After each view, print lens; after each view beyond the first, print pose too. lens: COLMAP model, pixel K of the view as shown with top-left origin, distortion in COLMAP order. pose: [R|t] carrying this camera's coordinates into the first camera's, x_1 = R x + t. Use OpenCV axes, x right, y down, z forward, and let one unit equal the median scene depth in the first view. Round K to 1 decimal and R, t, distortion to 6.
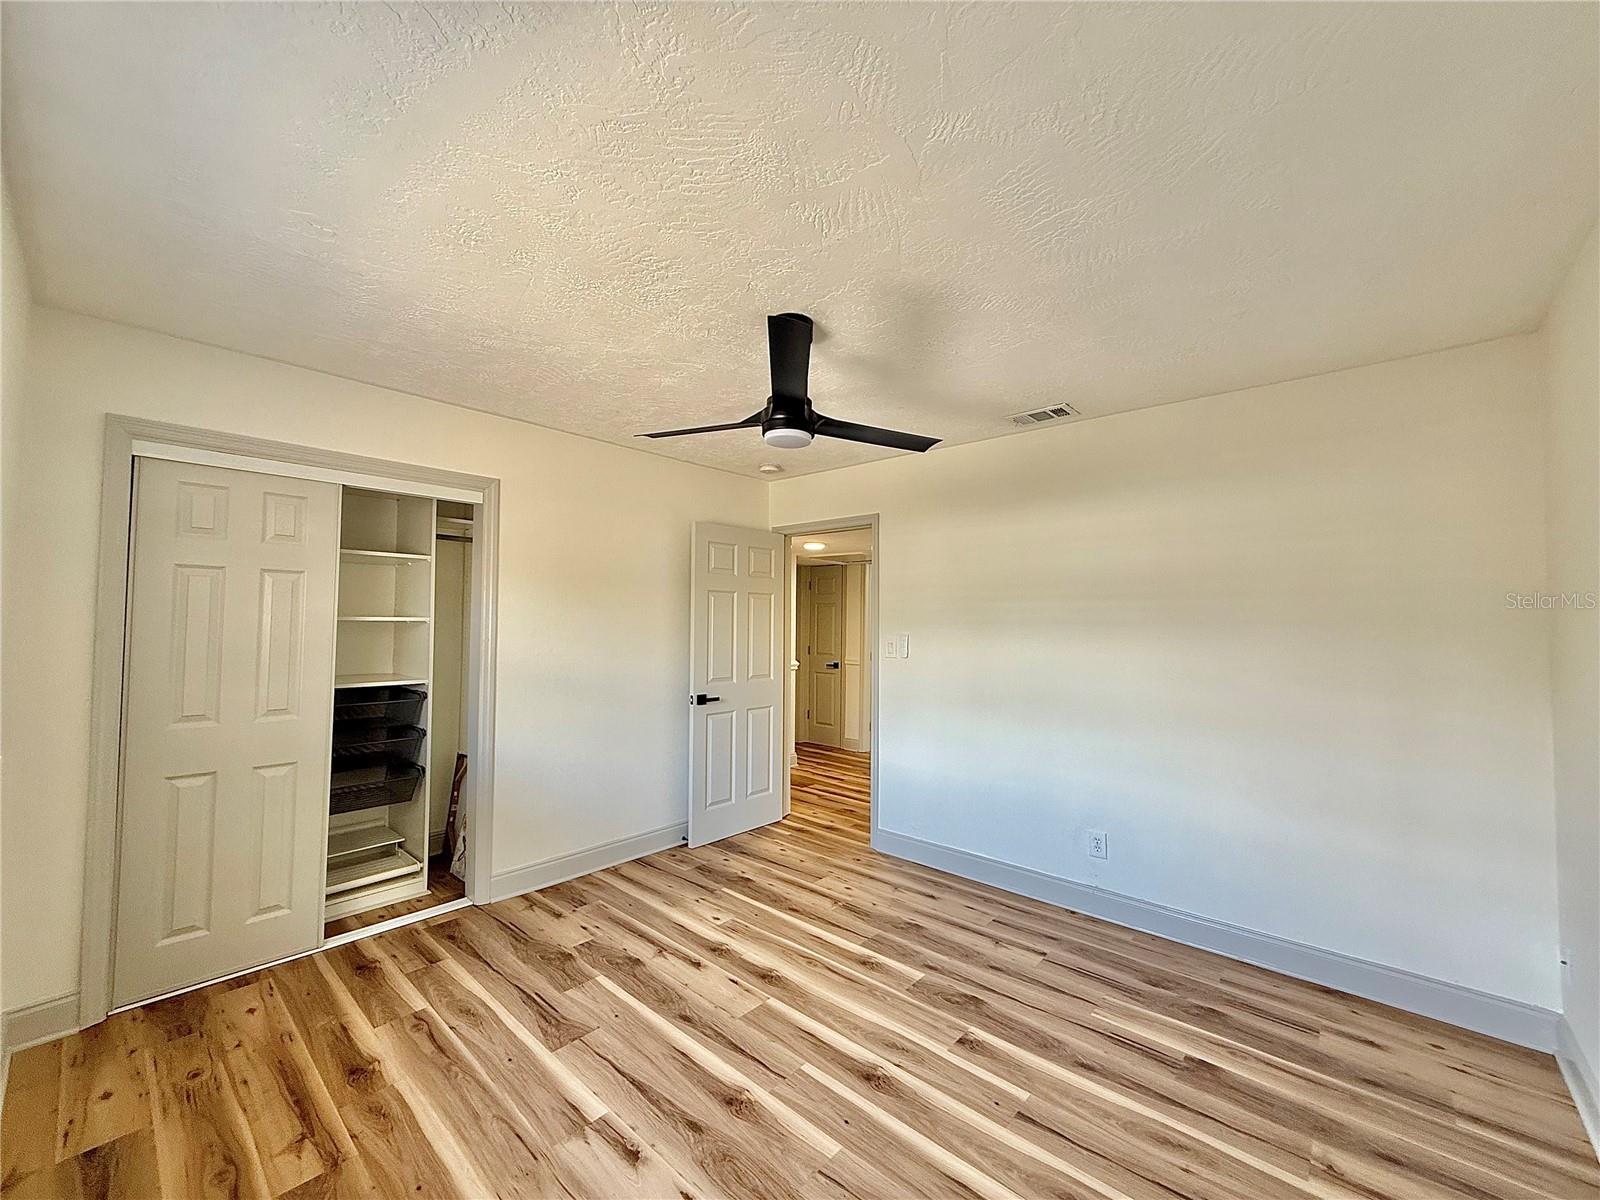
lens RADIAL K [[636.1, 0, 799.7], [0, 636.1, 601.1], [0, 0, 1]] dist [-0.000475, 0.000337]
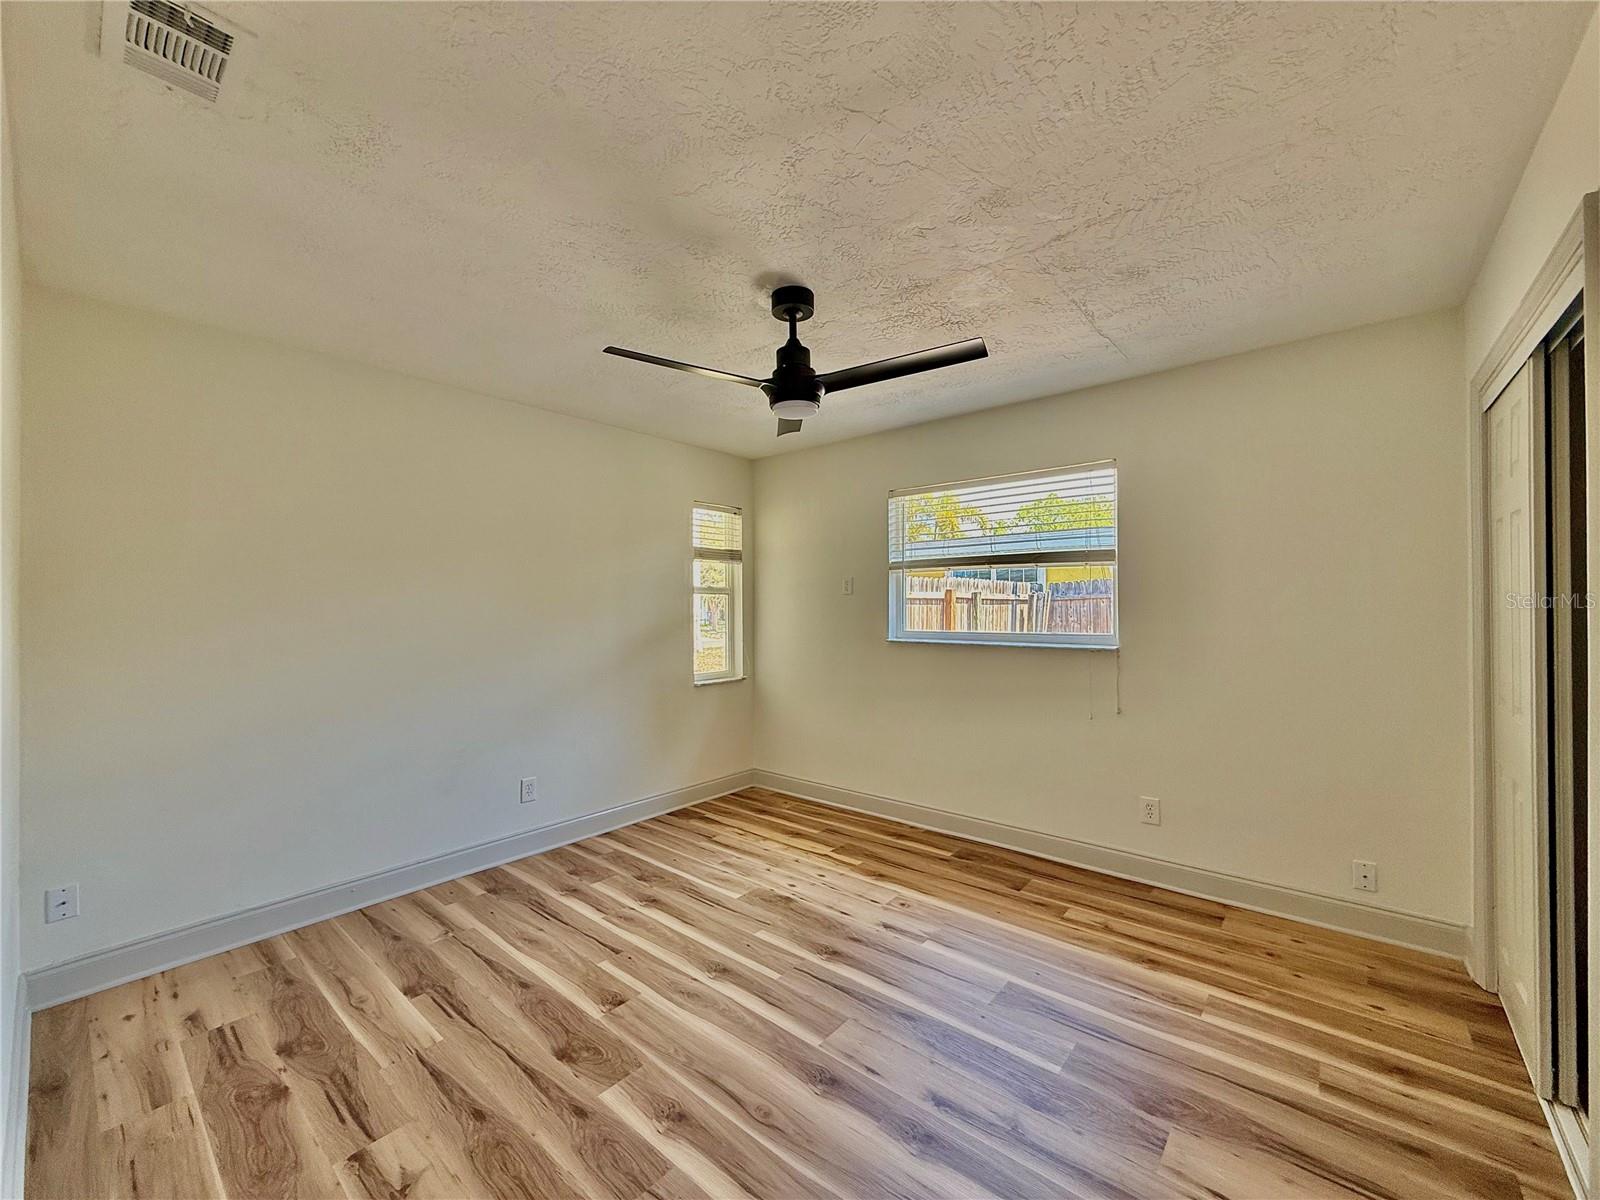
lens RADIAL K [[636.1, 0, 800.4], [0, 636.1, 602.1], [0, 0, 1]] dist [-0.000475, 0.000337]
pose [[-0.999514, -0.003794, -0.030946, 0.004794], [-0.002593, 0.999246, -0.038747, 0.095484], [0.031069, -0.038648, -0.998770, 1.965759]]
